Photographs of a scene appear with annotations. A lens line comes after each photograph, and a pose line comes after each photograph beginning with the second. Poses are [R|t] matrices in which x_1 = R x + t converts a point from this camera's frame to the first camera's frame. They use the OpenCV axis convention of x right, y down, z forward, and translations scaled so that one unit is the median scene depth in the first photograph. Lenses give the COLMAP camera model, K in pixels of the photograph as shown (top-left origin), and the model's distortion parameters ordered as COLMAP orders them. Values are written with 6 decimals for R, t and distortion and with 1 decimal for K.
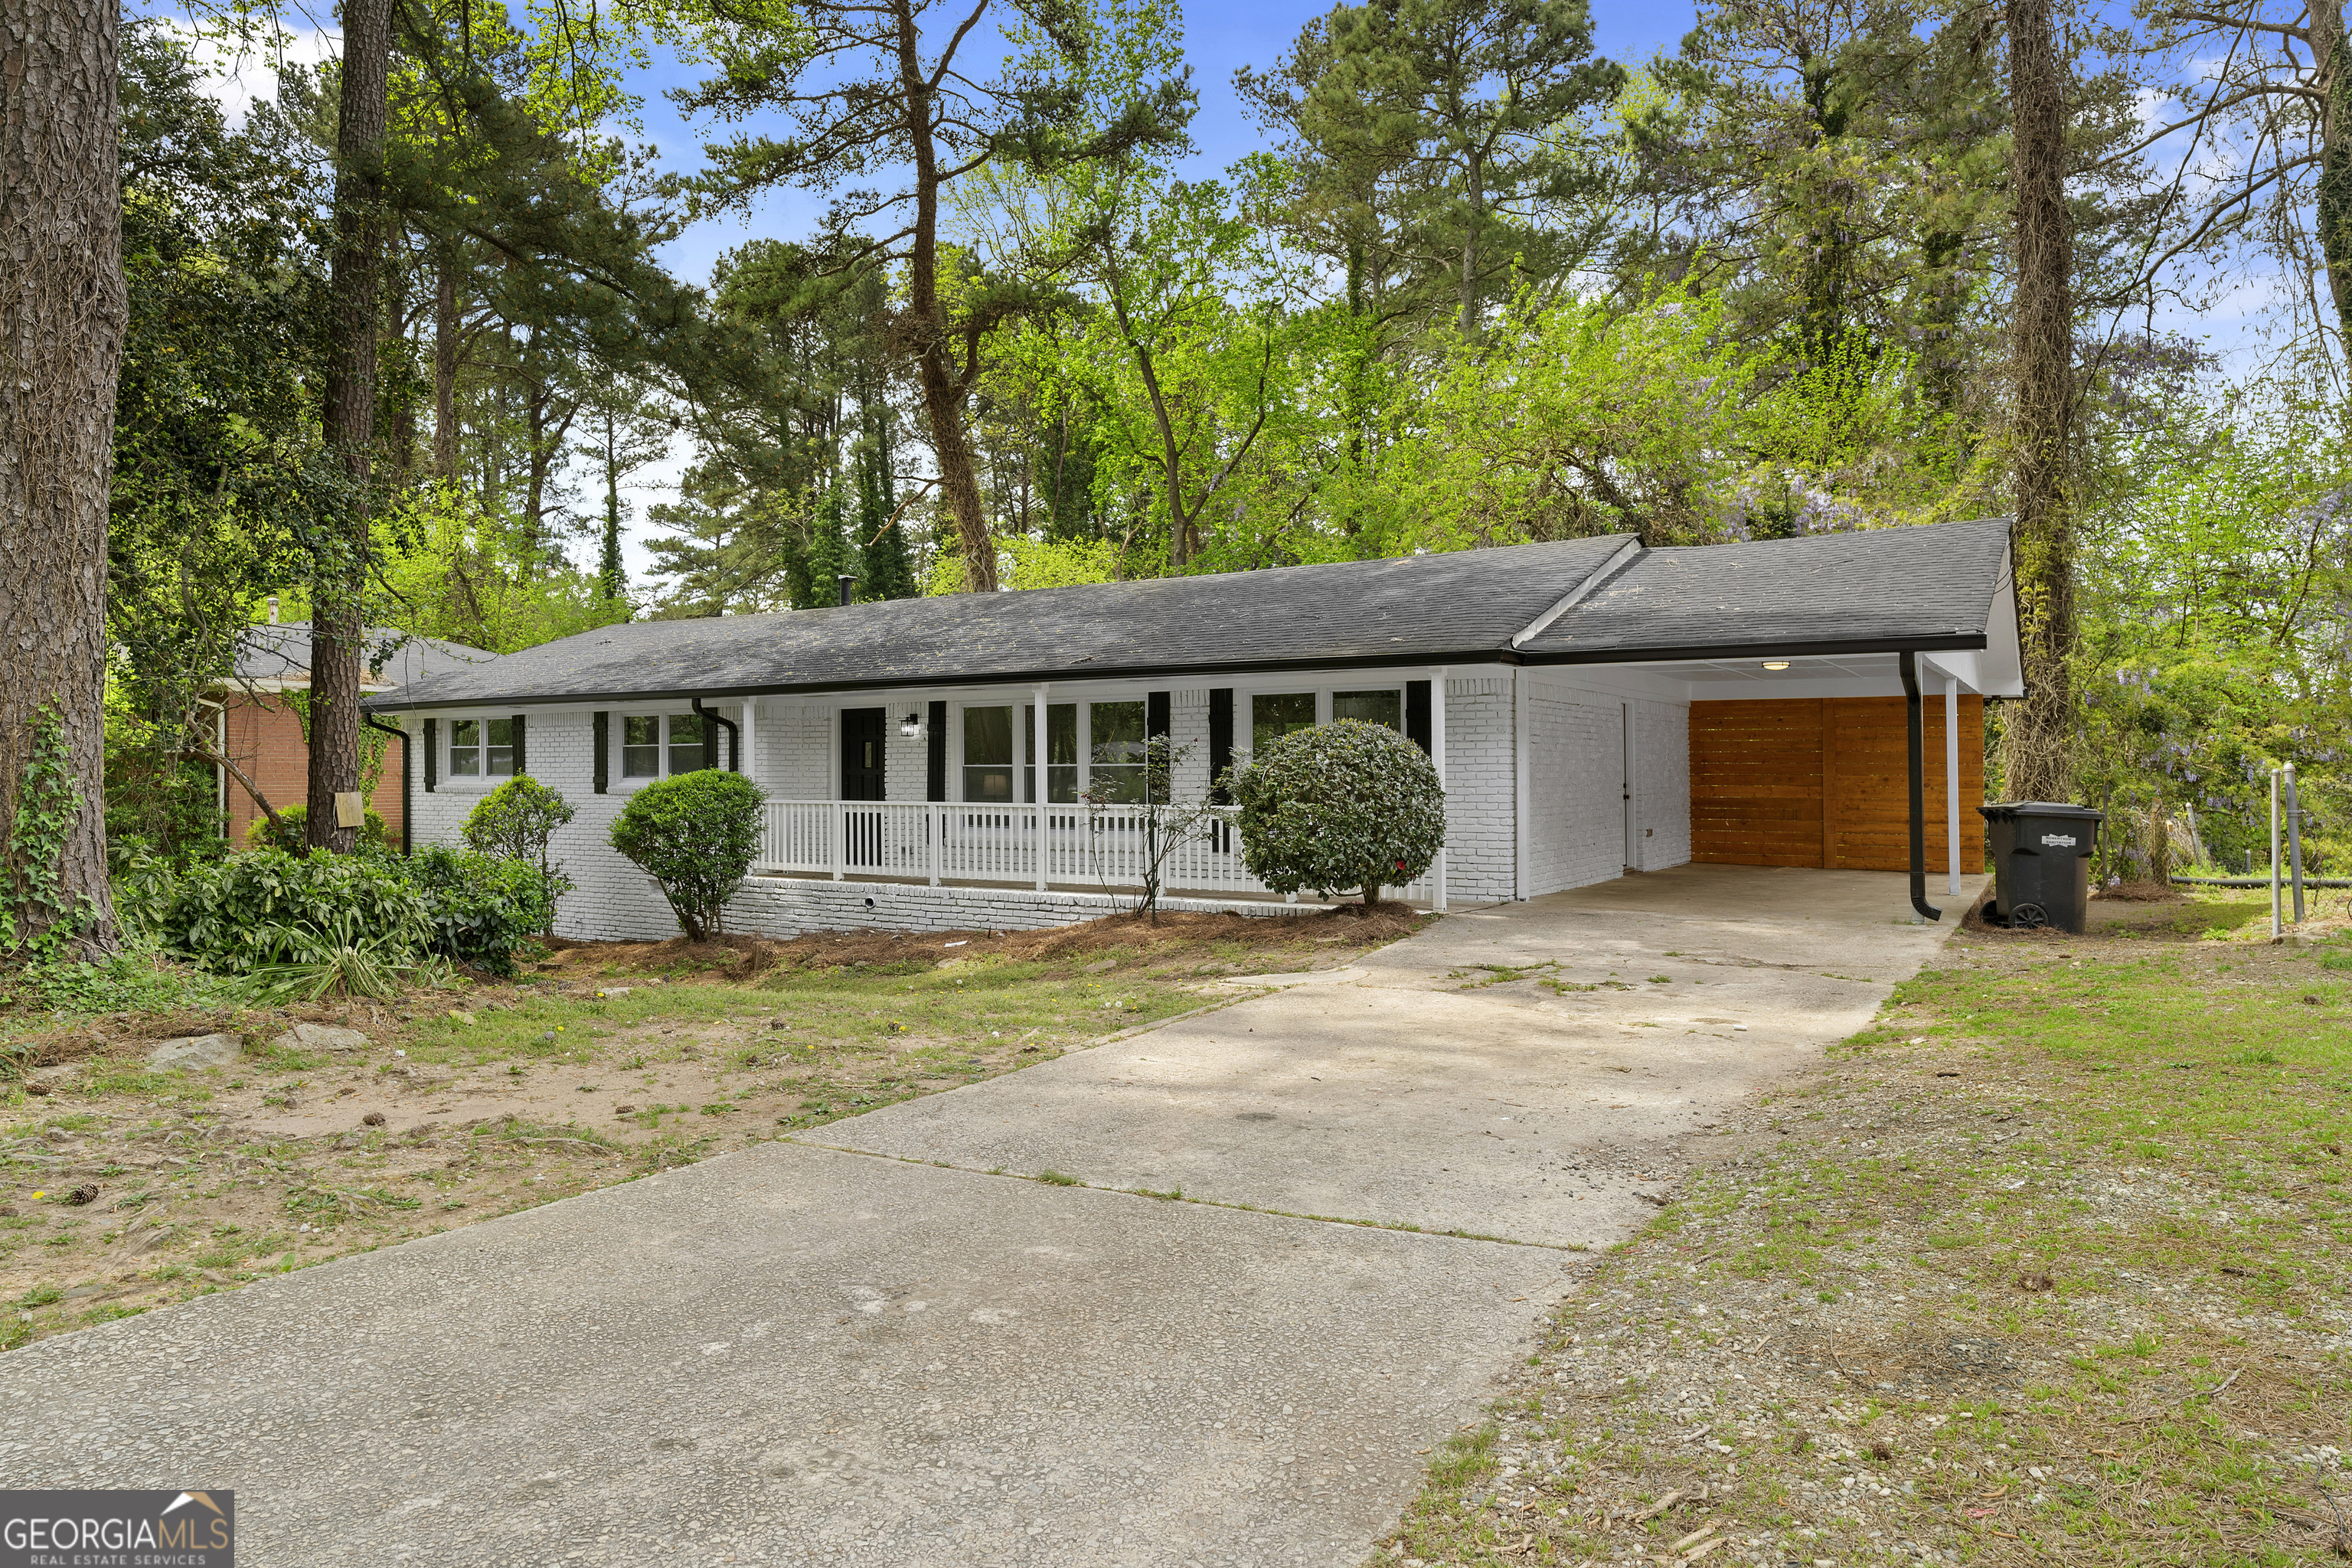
lens RADIAL K [[1511.4, 0, 1177.8], [0, 1511.4, 779.6], [0, 0, 1]] dist [-0.000339, 0.000003]
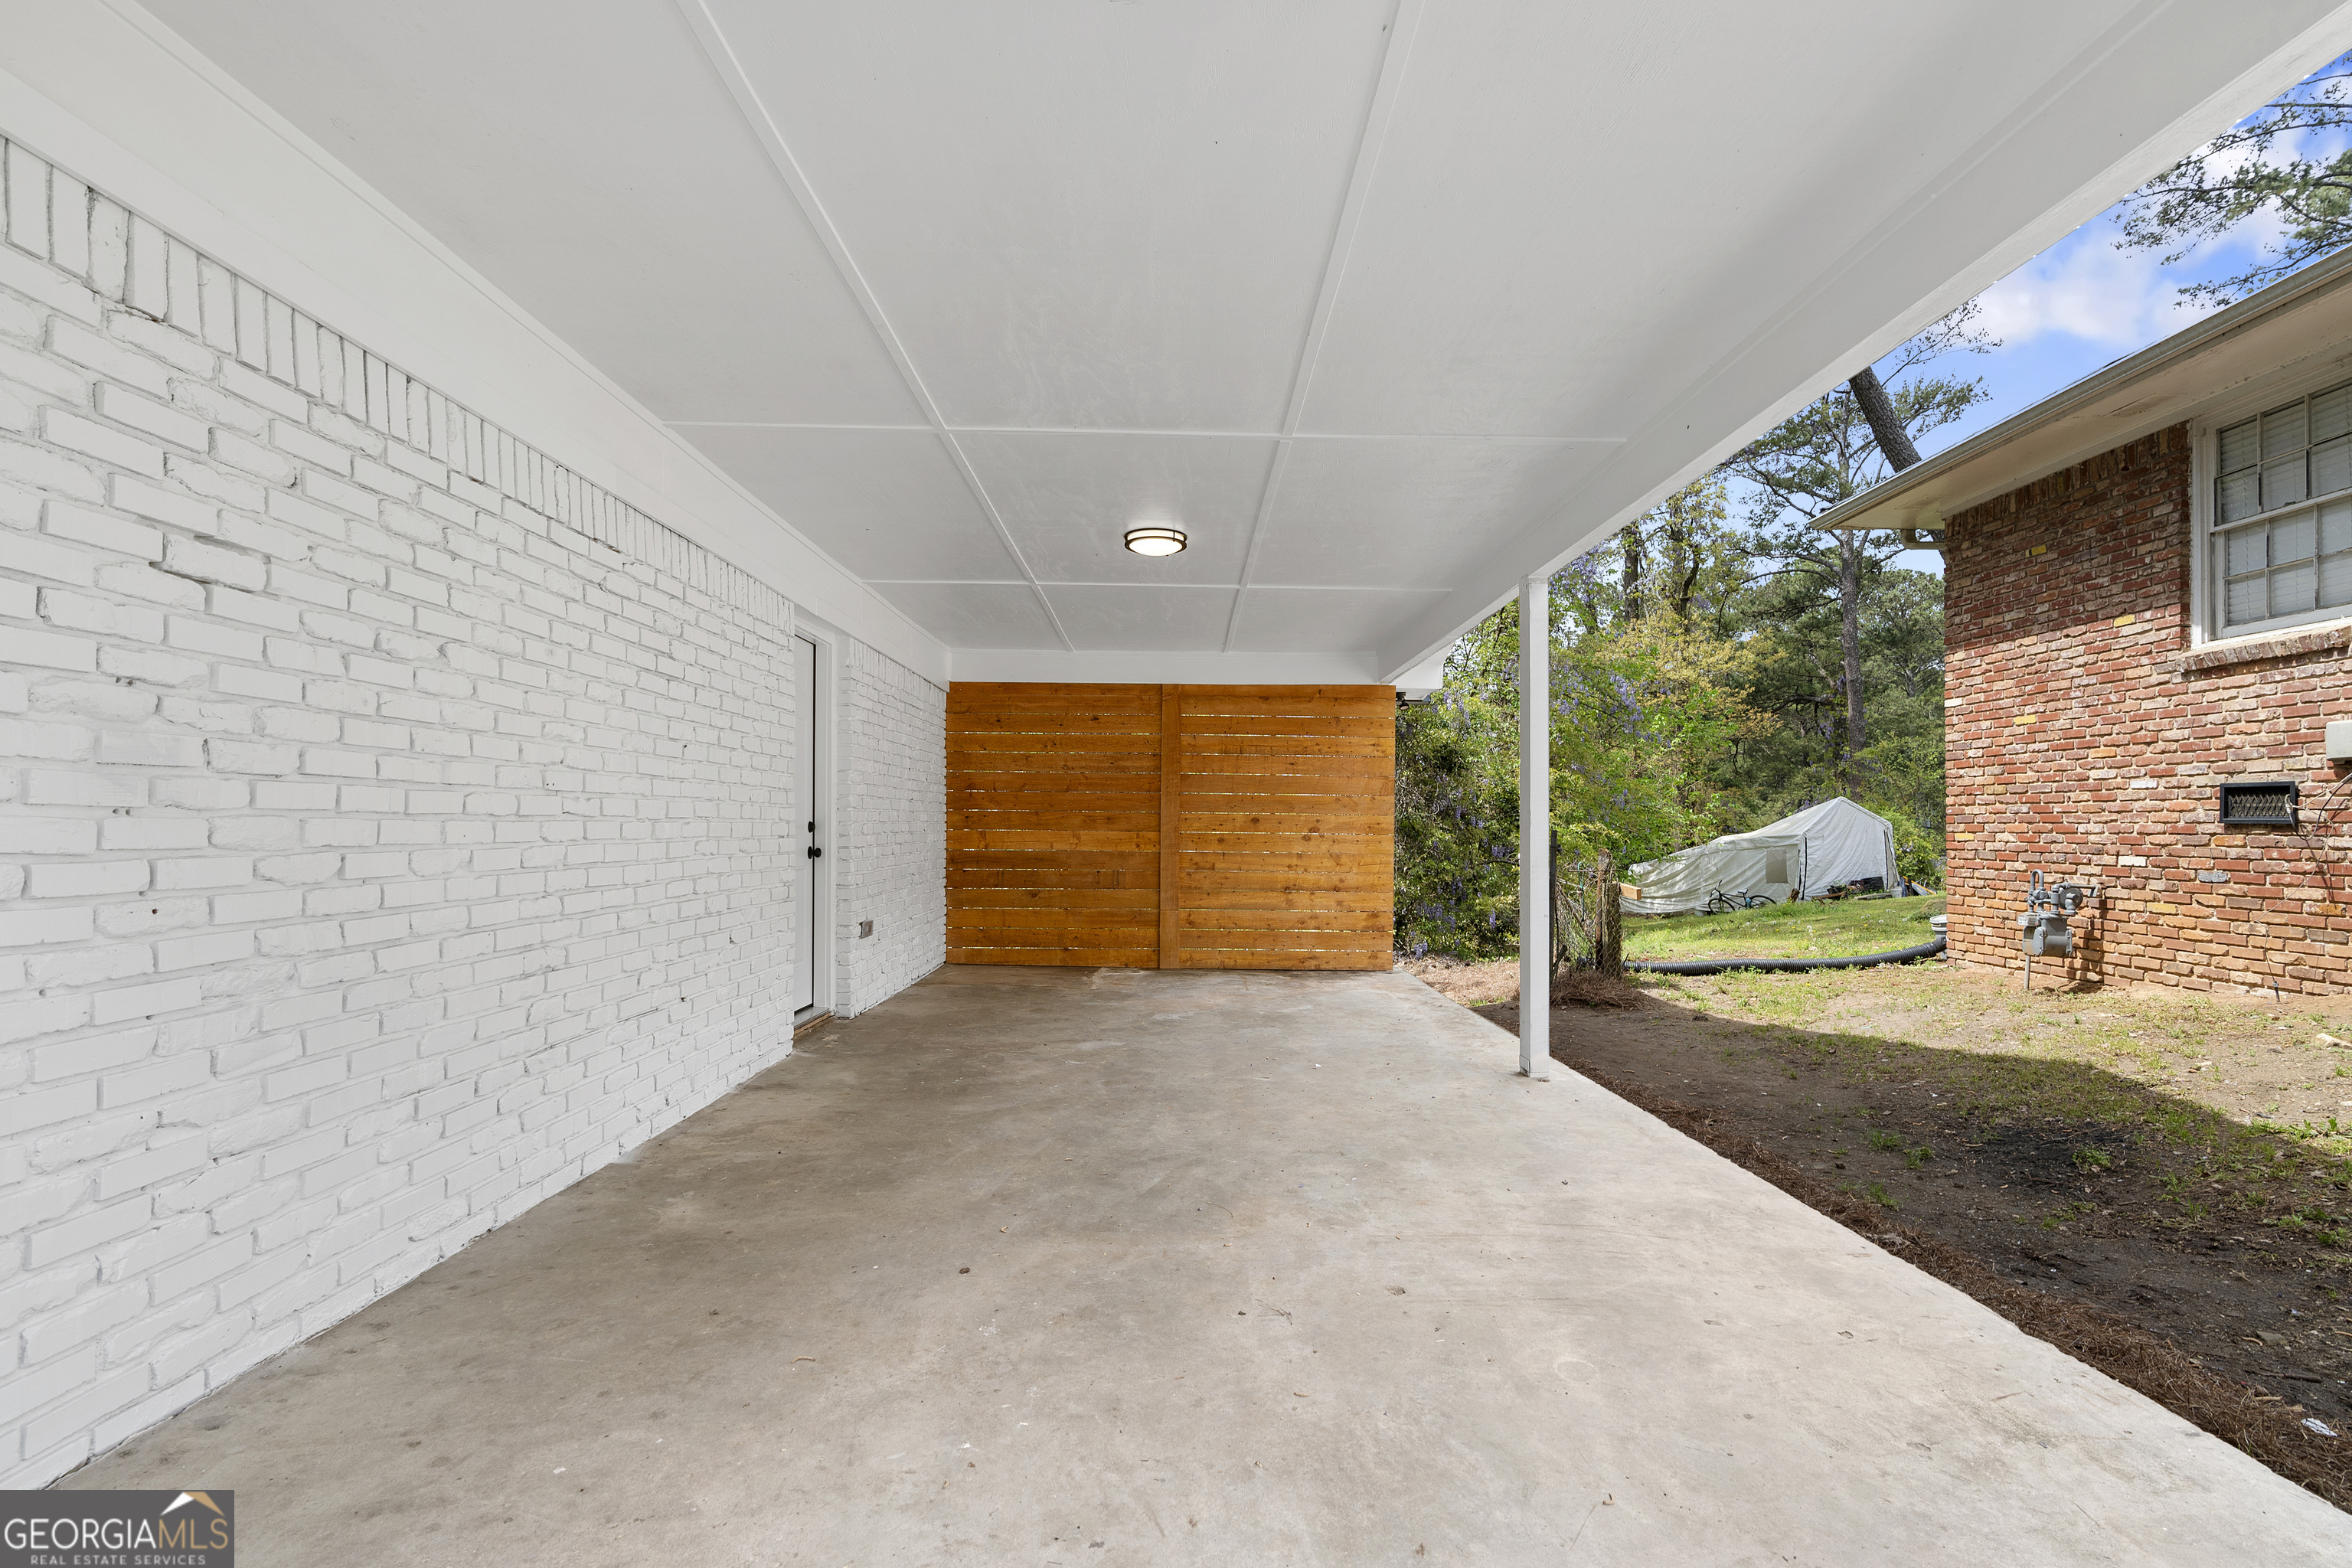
lens RADIAL K [[1069.4, 0, 1177.7], [0, 1069.4, 793.1], [0, 0, 1]] dist [-0.009624, 0.001785]
pose [[0.849426, 0.025873, 0.527073, 0.204364], [-0.007705, 0.999299, -0.036636, 0.004346], [-0.527651, 0.027058, 0.849030, 0.623432]]
